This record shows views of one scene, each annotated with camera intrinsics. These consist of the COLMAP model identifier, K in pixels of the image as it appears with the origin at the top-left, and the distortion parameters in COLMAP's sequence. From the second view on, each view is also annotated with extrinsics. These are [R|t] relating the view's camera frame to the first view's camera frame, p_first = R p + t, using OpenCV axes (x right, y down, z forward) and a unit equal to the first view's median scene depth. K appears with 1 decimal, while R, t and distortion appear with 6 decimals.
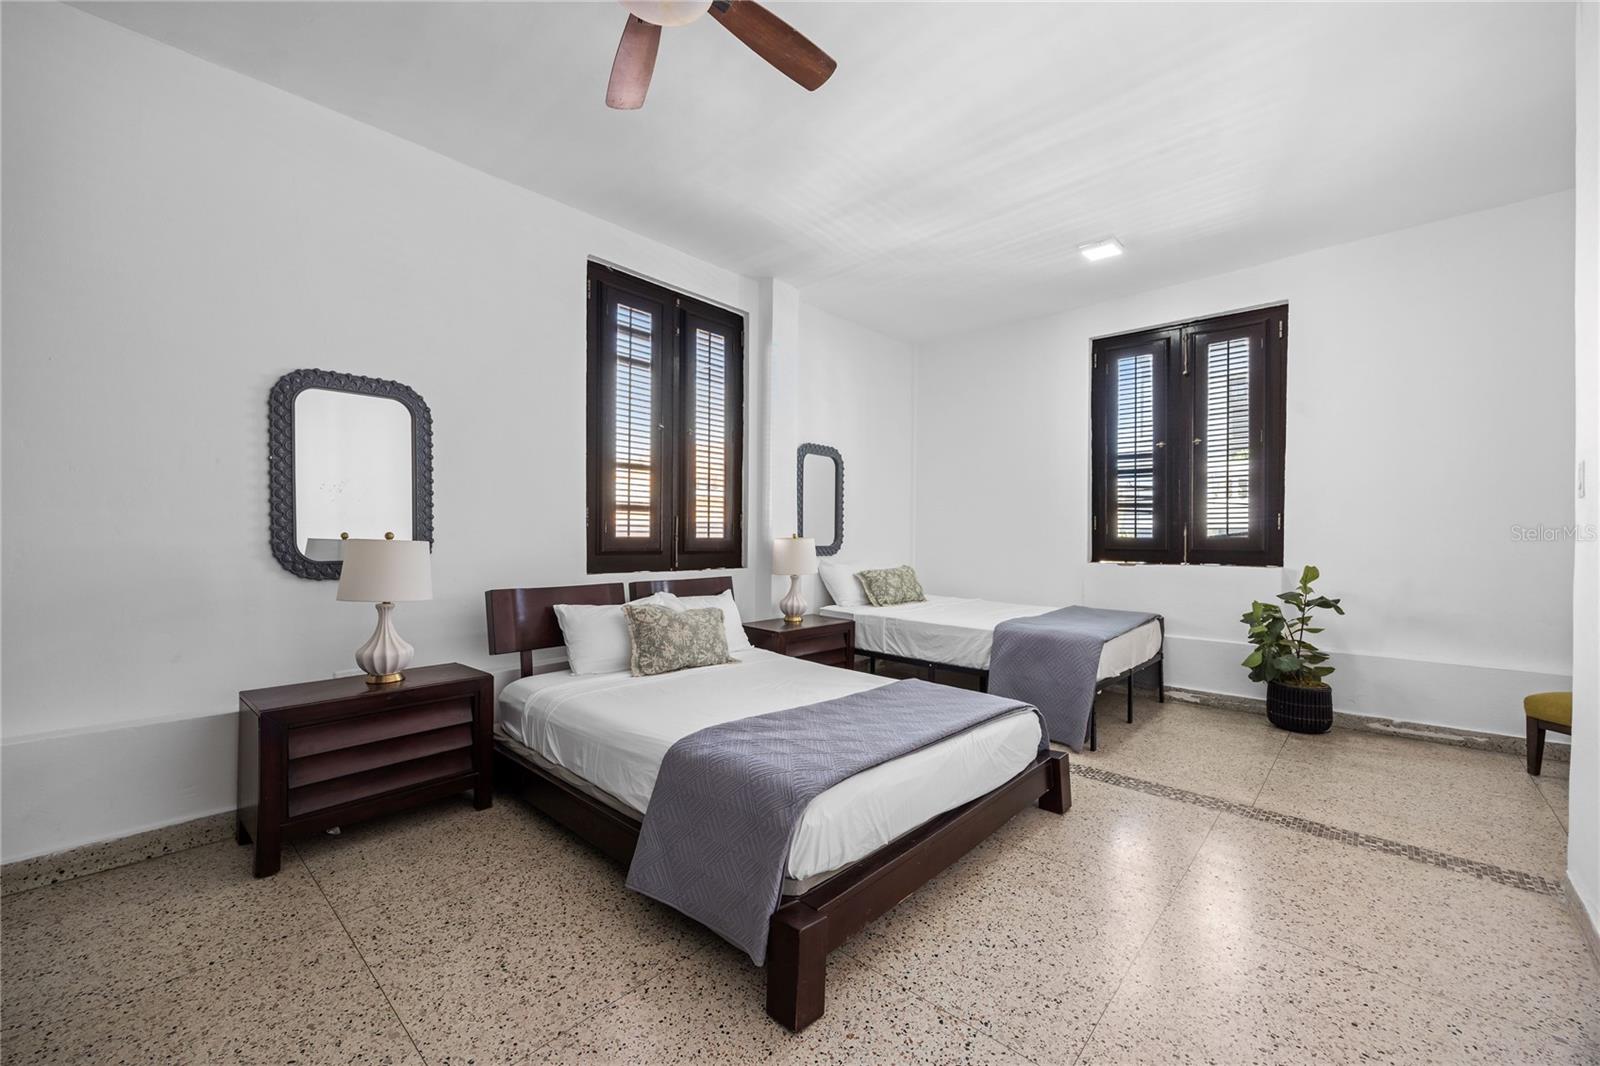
lens RADIAL K [[666.7, 0, 799.9], [0, 666.7, 543.7], [0, 0, 1]] dist [0.004763, 0.000205]
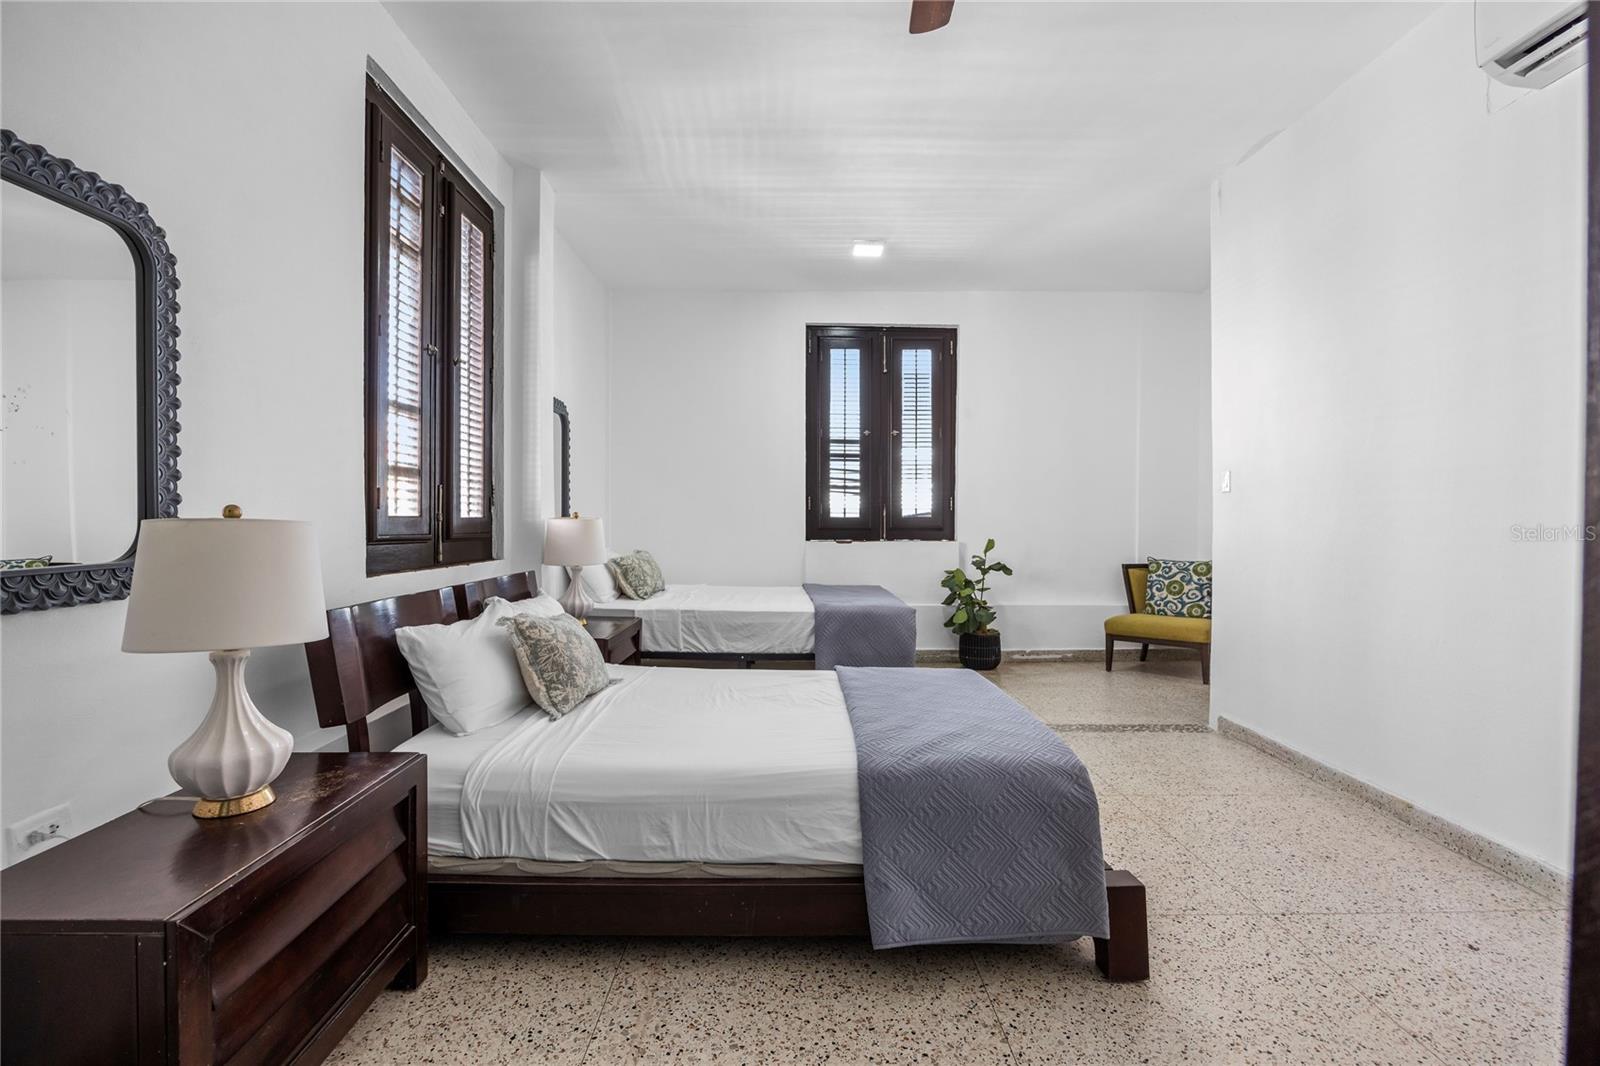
lens RADIAL K [[760.4, 0, 800.0], [0, 760.4, 533.0], [0, 0, 1]] dist [-0.017303, 0.000534]
pose [[0.707300, -0.015646, 0.706740, -0.465467], [0.008750, 0.999872, 0.013378, -0.000645], [-0.706859, -0.003278, 0.707347, 0.204721]]
